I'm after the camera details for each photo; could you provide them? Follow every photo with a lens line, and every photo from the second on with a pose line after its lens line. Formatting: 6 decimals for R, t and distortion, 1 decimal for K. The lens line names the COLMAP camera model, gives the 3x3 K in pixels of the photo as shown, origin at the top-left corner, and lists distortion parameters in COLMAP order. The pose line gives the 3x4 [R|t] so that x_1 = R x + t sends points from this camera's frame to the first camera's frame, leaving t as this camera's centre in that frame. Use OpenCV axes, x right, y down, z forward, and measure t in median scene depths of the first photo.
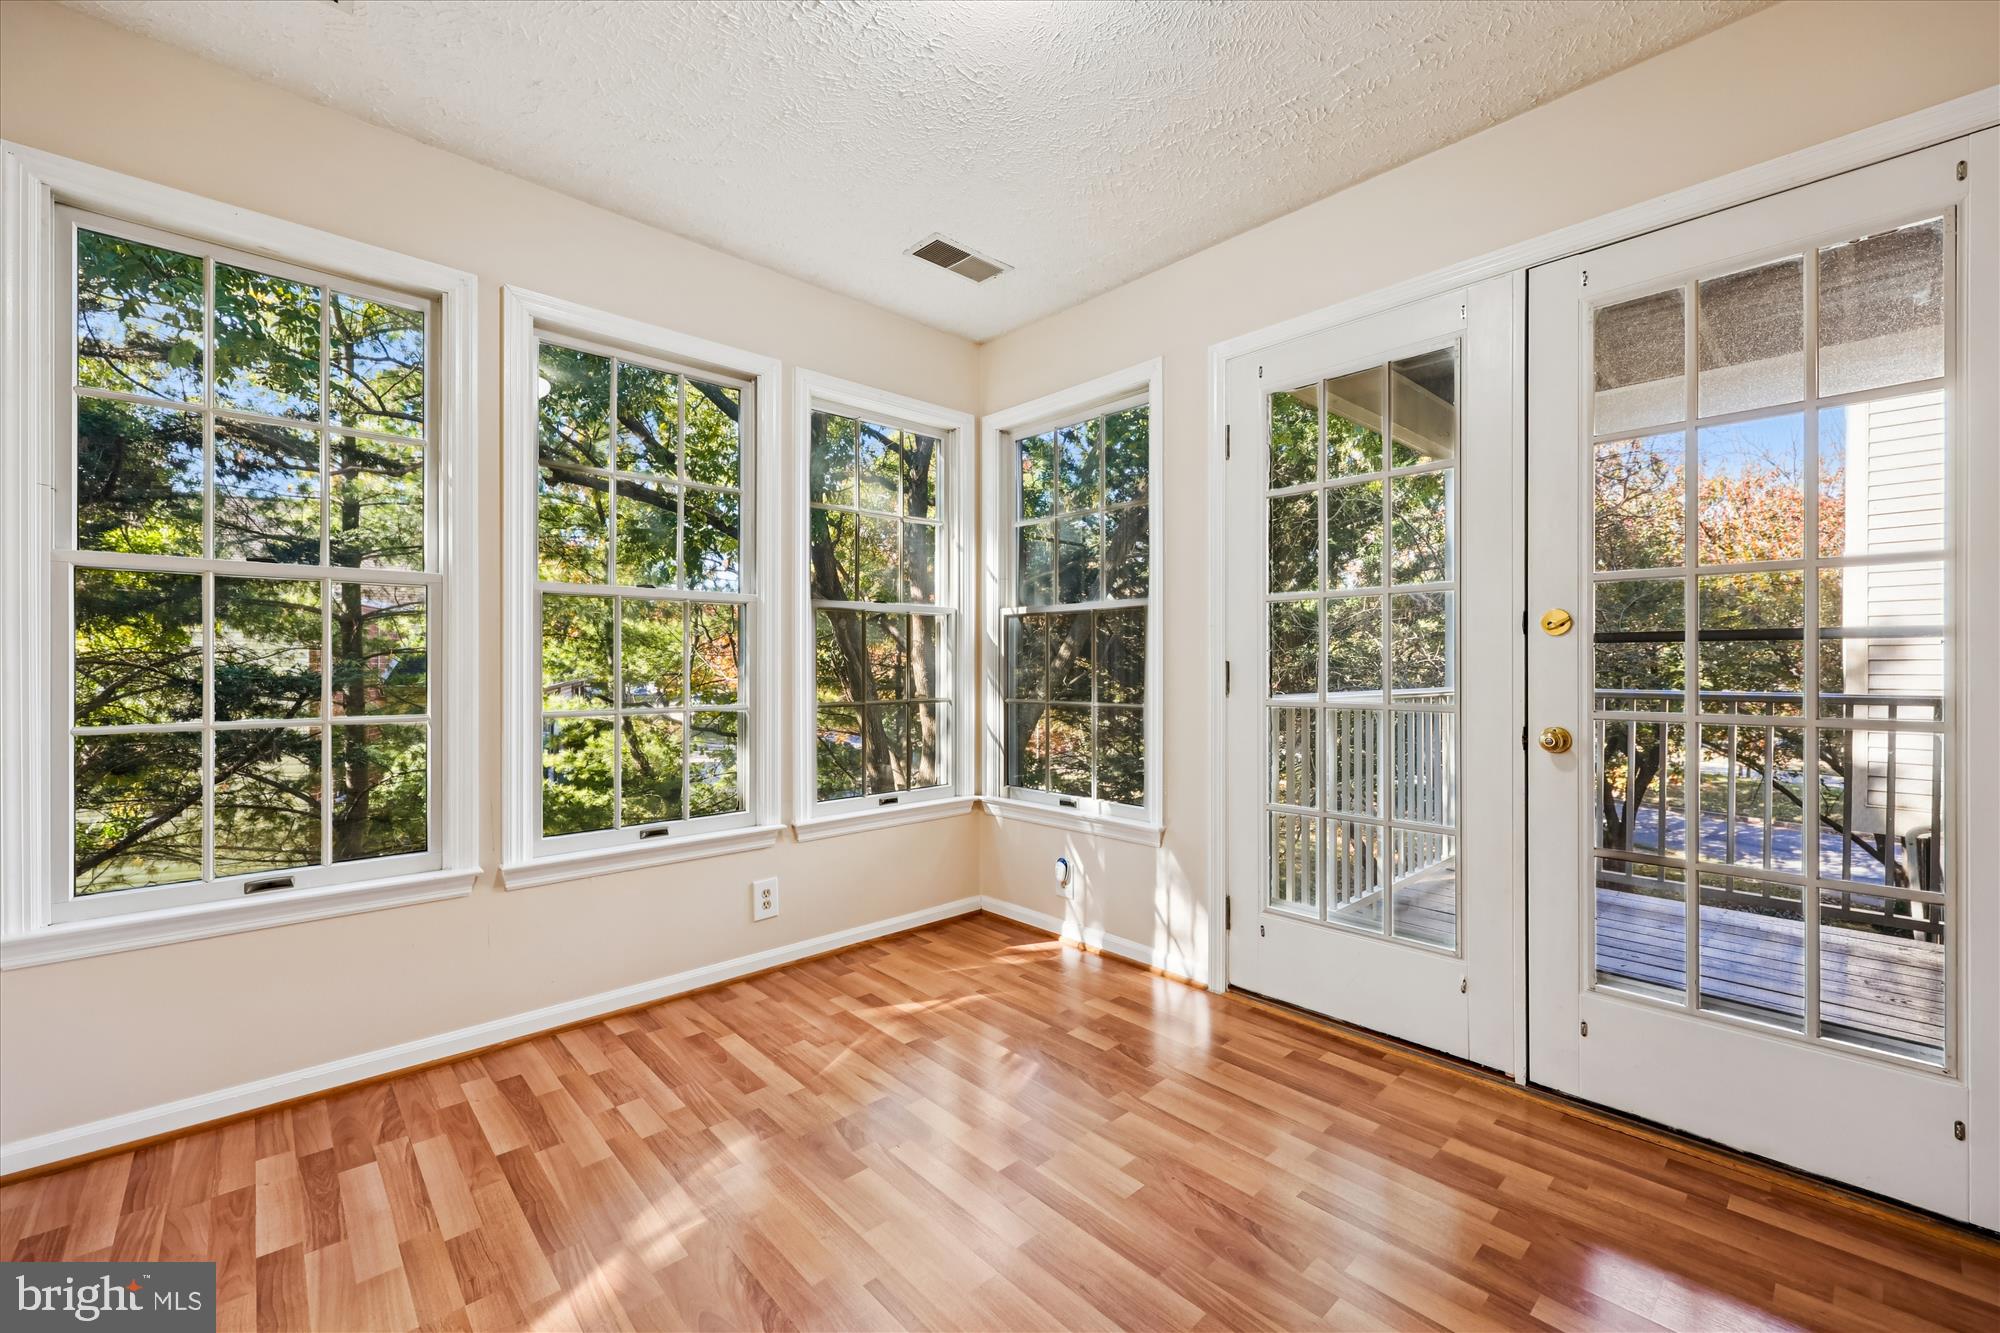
lens RADIAL K [[807.2, 0, 1005.1], [0, 807.2, 675.3], [0, 0, 1]] dist [-0.000805, -0.000040]
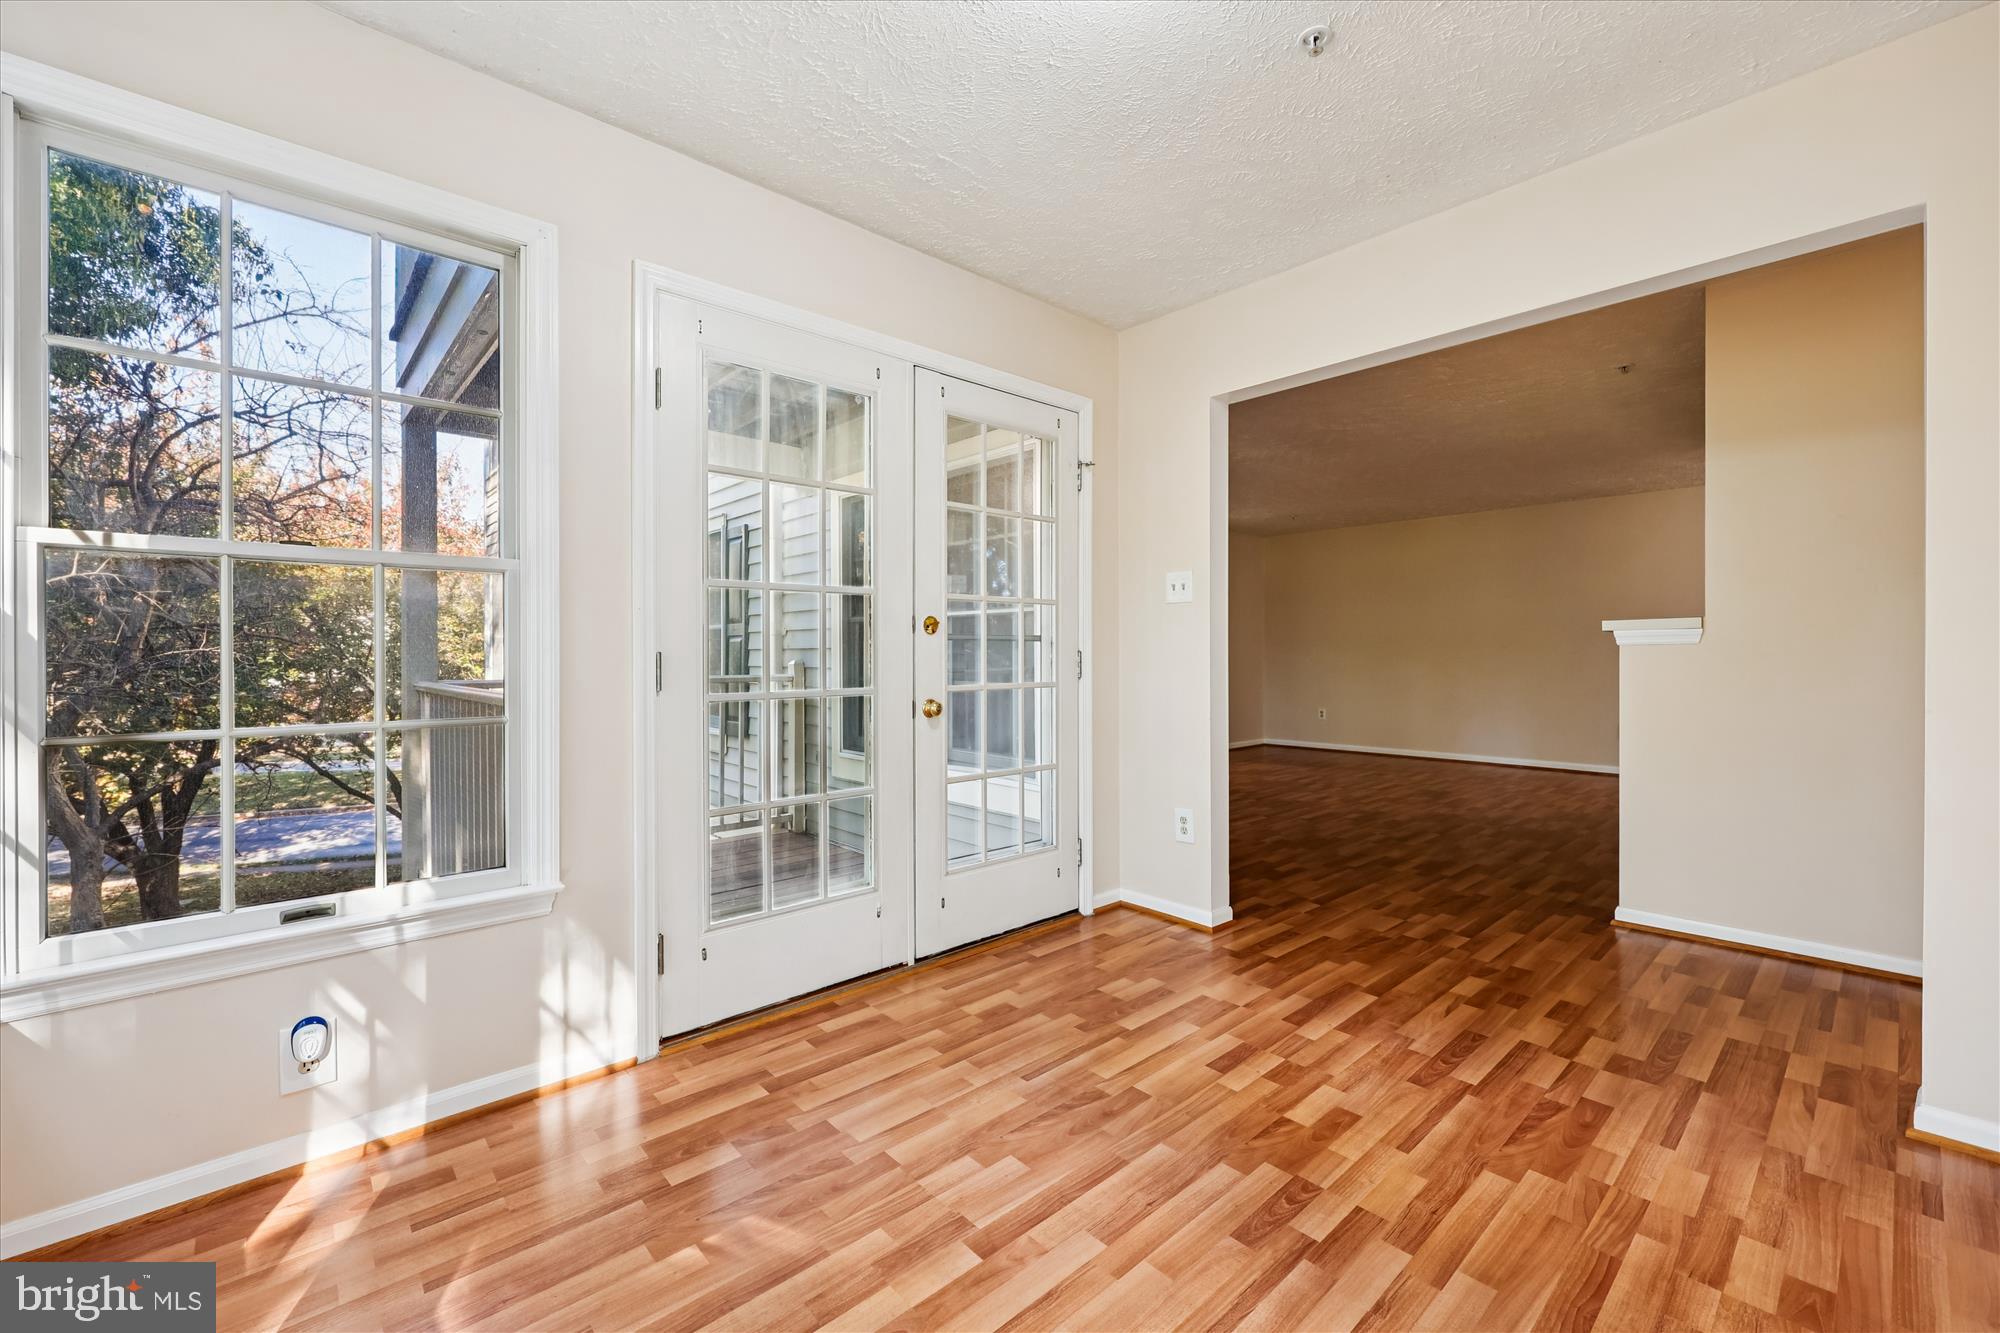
lens RADIAL K [[811.6, 0, 1008.6], [0, 811.6, 670.5], [0, 0, 1]] dist [0.002459, 0.000477]
pose [[0.015461, -0.019411, 0.999692, -0.614849], [0.017020, 0.999672, 0.019148, -0.009354], [-0.999736, 0.016718, 0.015786, 0.696521]]
